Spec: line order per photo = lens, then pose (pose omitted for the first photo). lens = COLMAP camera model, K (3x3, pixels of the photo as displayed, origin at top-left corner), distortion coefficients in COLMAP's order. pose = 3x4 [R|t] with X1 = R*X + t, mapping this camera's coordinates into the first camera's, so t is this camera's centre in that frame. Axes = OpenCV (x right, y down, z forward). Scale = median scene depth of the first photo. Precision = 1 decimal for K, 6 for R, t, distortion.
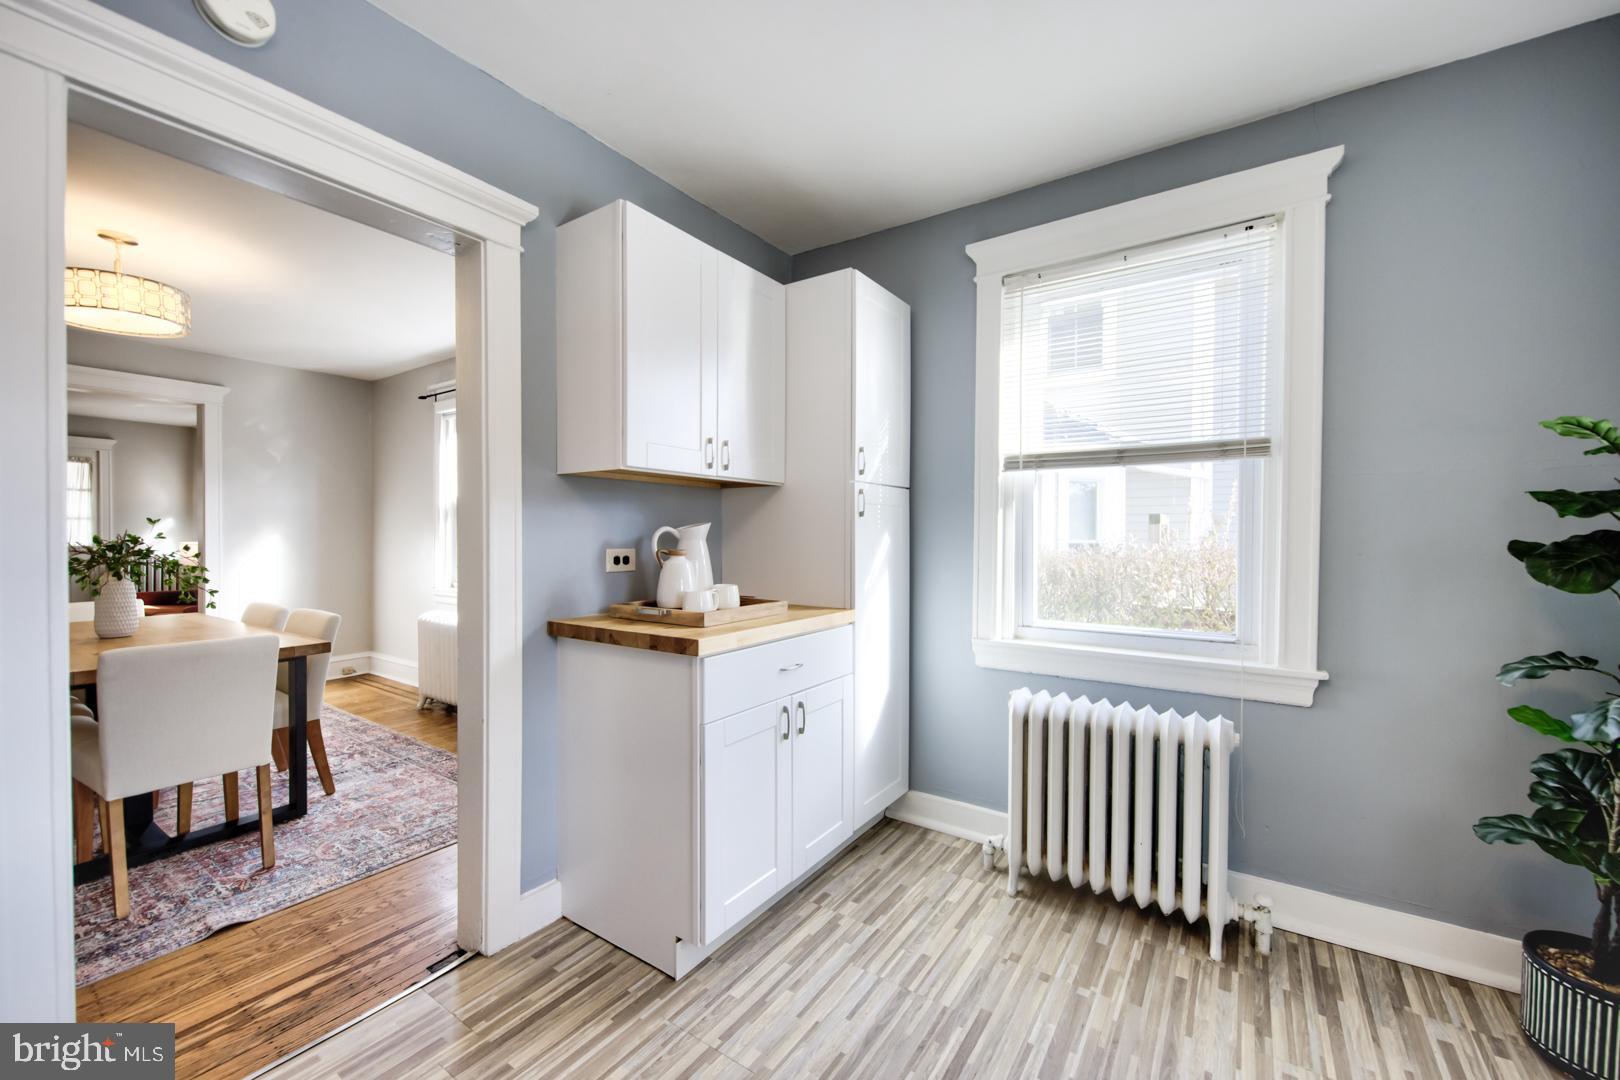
lens RADIAL K [[642.9, 0, 795.2], [0, 642.9, 541.2], [0, 0, 1]] dist [-0.002361, -0.000944]
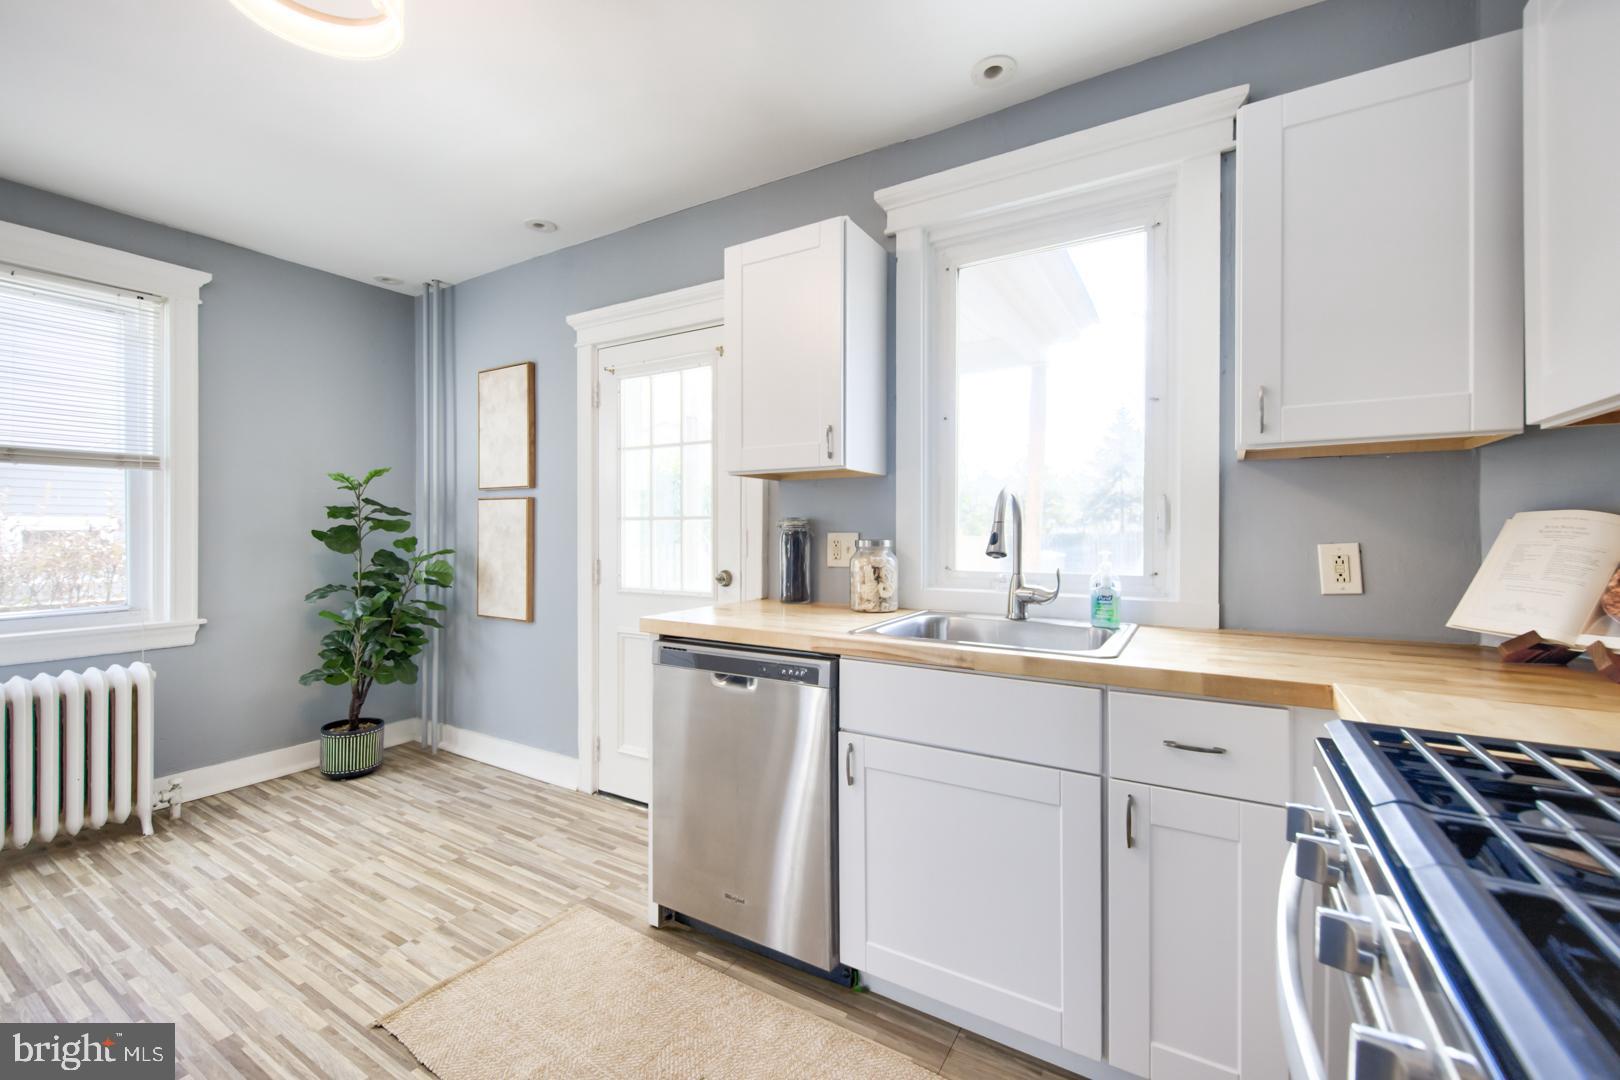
lens RADIAL K [[642.9, 0, 806.3], [0, 642.9, 532.4], [0, 0, 1]] dist [-0.002361, -0.000944]
pose [[-0.068157, -0.010892, 0.997615, -0.852994], [0.007085, 0.999910, 0.011401, -0.005559], [-0.997649, 0.007845, -0.068074, -0.341234]]
